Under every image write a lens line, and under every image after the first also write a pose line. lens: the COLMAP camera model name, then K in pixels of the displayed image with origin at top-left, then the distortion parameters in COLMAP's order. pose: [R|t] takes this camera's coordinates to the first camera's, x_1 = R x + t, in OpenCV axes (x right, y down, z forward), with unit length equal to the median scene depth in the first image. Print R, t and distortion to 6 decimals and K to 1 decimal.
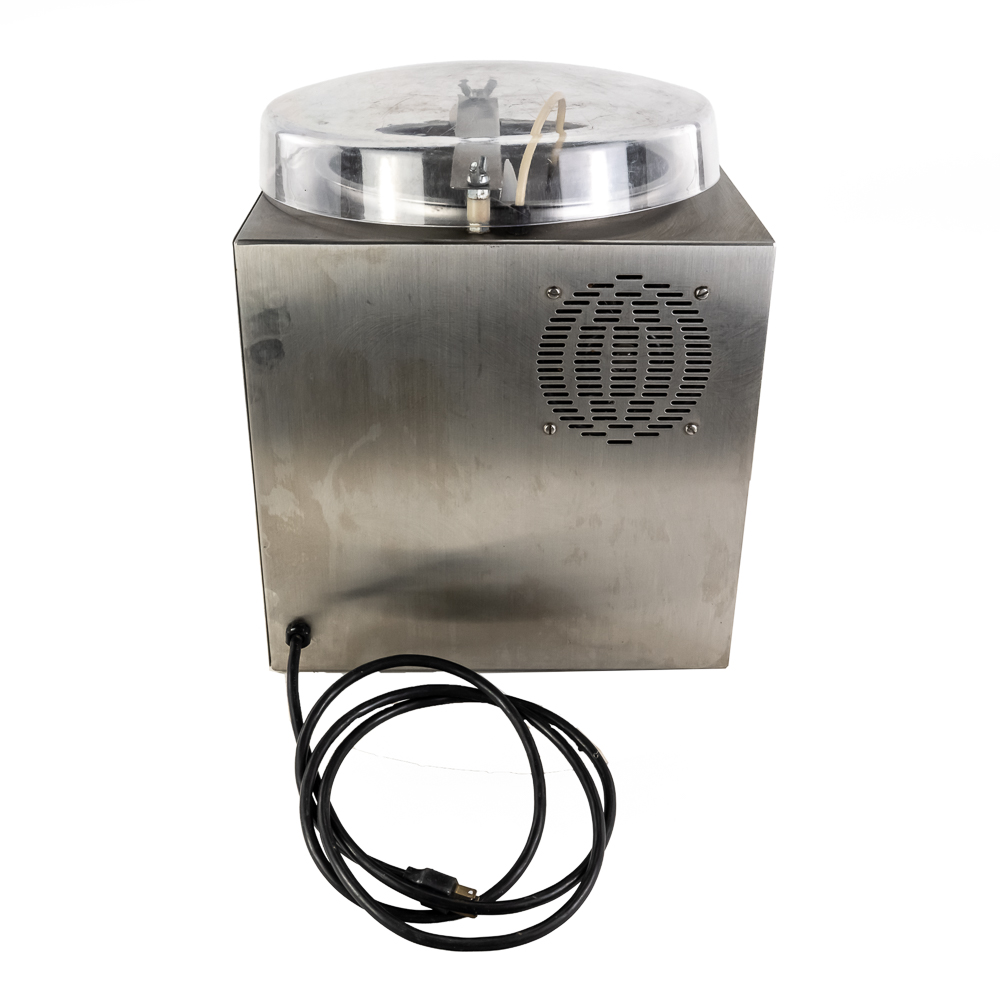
lens RADIAL K [[1817.9, 0, 501.5], [0, 1817.9, 502.9], [0, 0, 1]] dist [-0.077143, 0.000000]
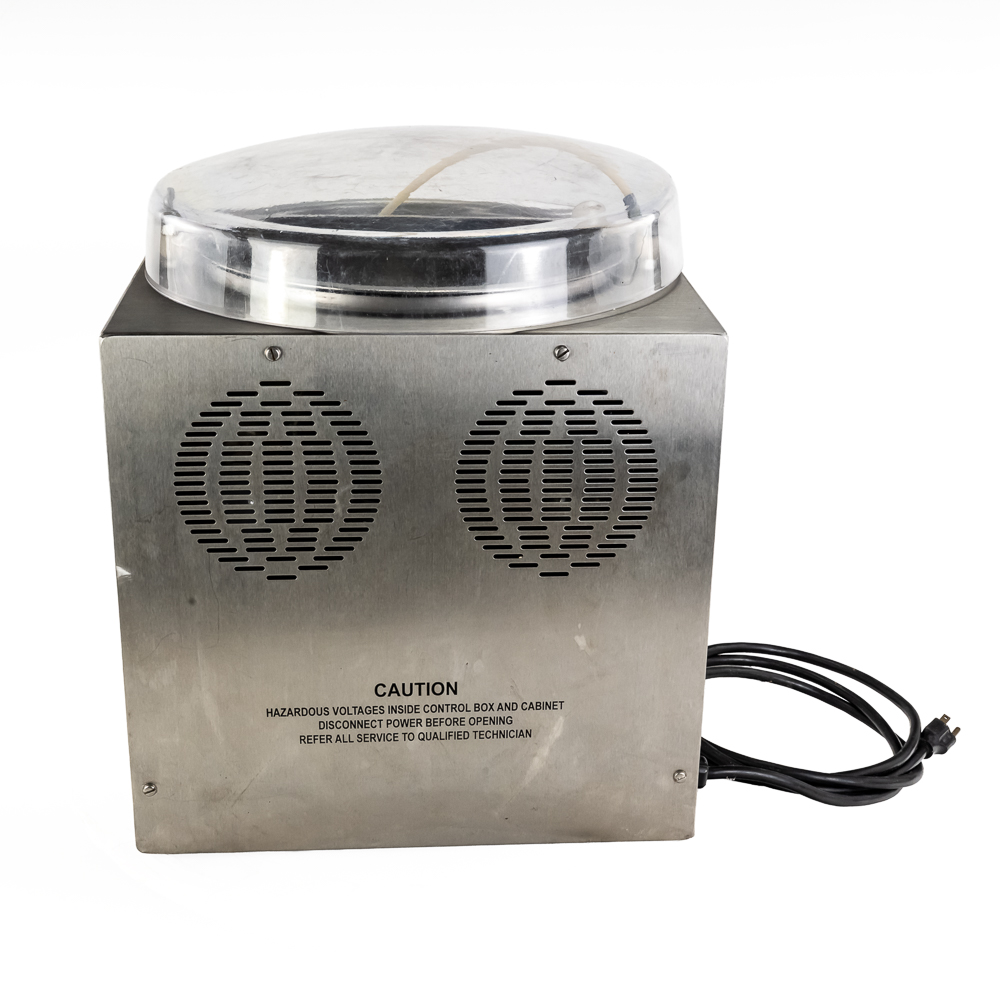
lens RADIAL K [[2136.8, 0, 498.2], [0, 2136.8, 494.0], [0, 0, 1]] dist [0.263196, 0.000000]
pose [[0.985370, -0.011228, 0.170056, -0.132205], [0.023422, 0.997281, -0.069870, -0.001167], [-0.168809, 0.072831, 0.982954, 0.008832]]
